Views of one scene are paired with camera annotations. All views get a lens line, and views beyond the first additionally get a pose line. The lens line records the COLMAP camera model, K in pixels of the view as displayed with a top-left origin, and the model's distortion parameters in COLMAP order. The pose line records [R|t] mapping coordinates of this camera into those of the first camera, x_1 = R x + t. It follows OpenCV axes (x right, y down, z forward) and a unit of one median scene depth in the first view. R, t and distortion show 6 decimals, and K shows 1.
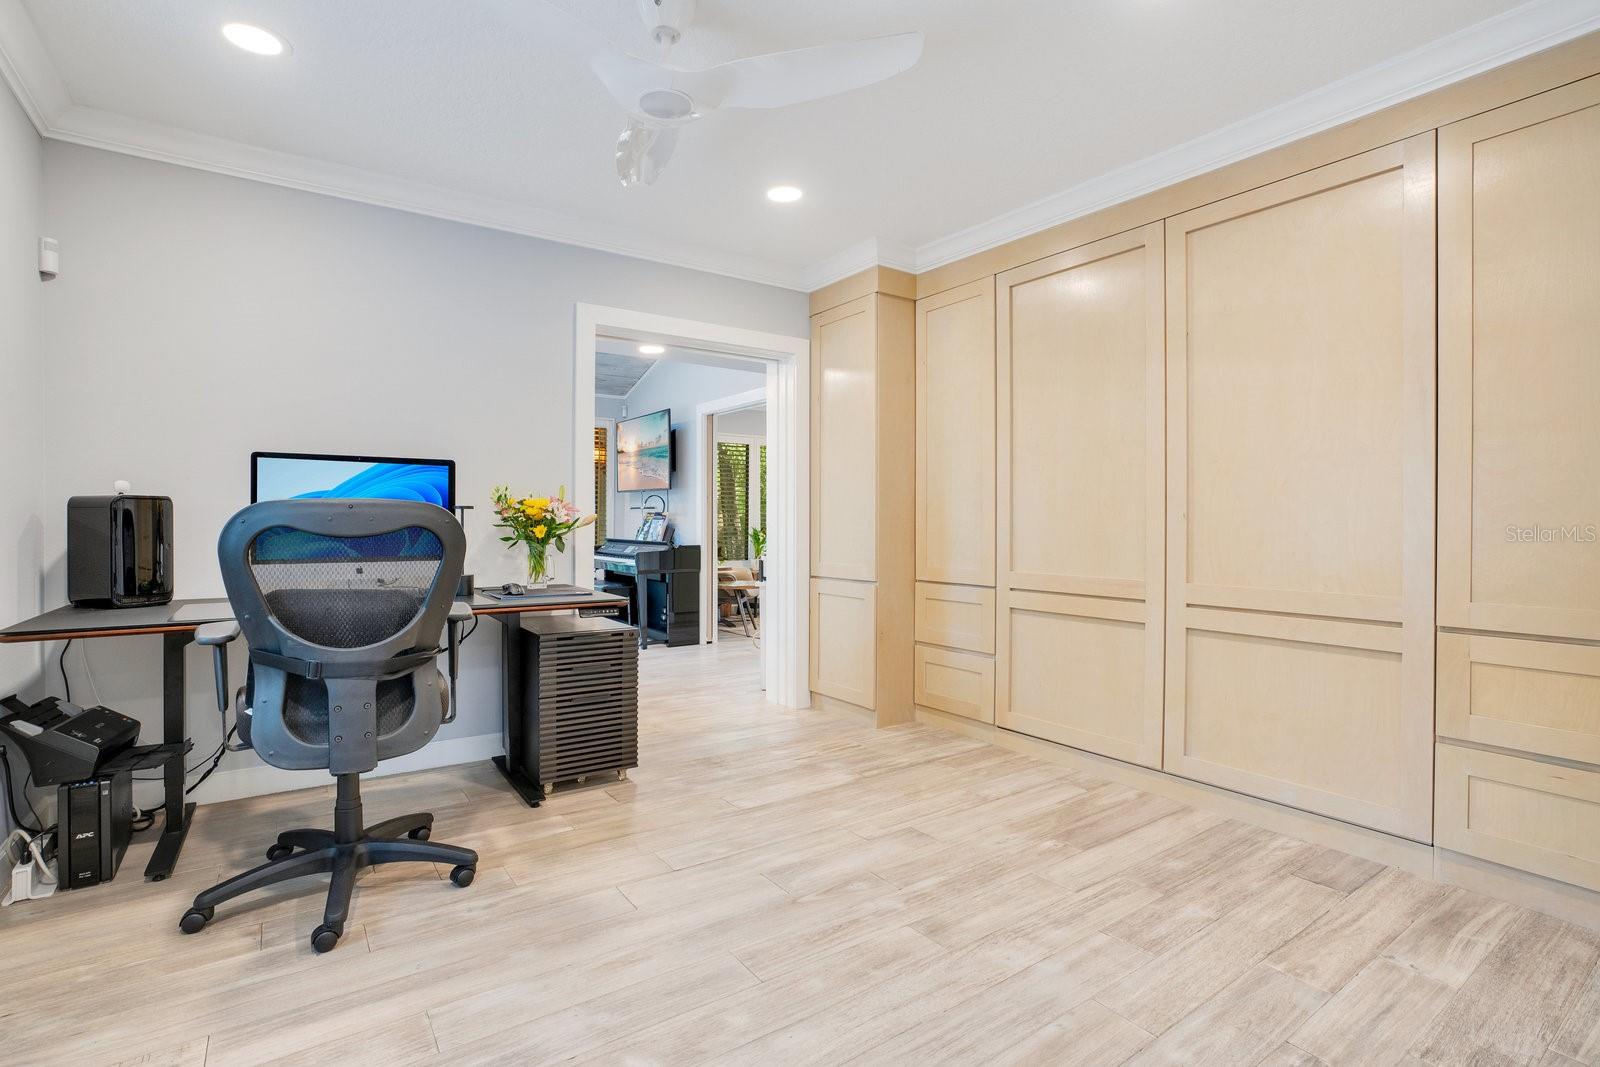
lens RADIAL K [[754.2, 0, 796.3], [0, 754.2, 525.4], [0, 0, 1]] dist [-0.057713, 0.027345]
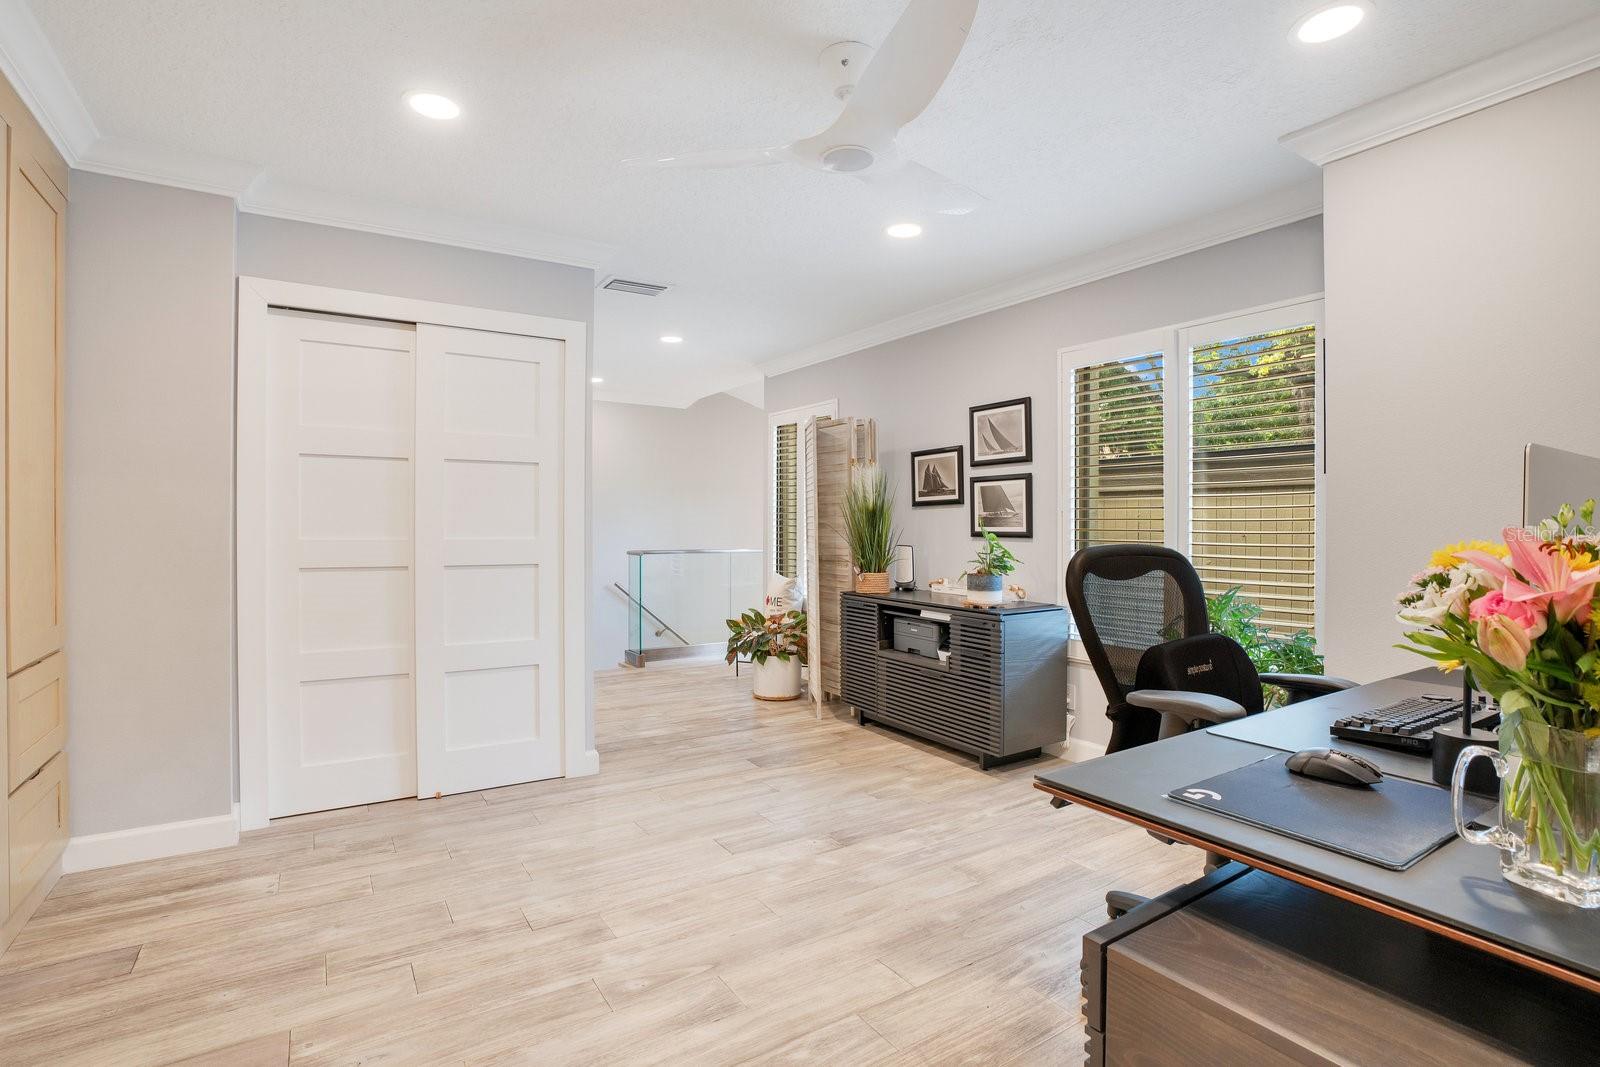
lens RADIAL K [[754.2, 0, 796.3], [0, 754.2, 525.4], [0, 0, 1]] dist [-0.057713, 0.027345]
pose [[-0.999334, -0.008207, 0.035551, -0.138544], [-0.008039, 0.999956, 0.004858, -0.061314], [-0.035589, 0.004569, -0.999356, 1.997030]]
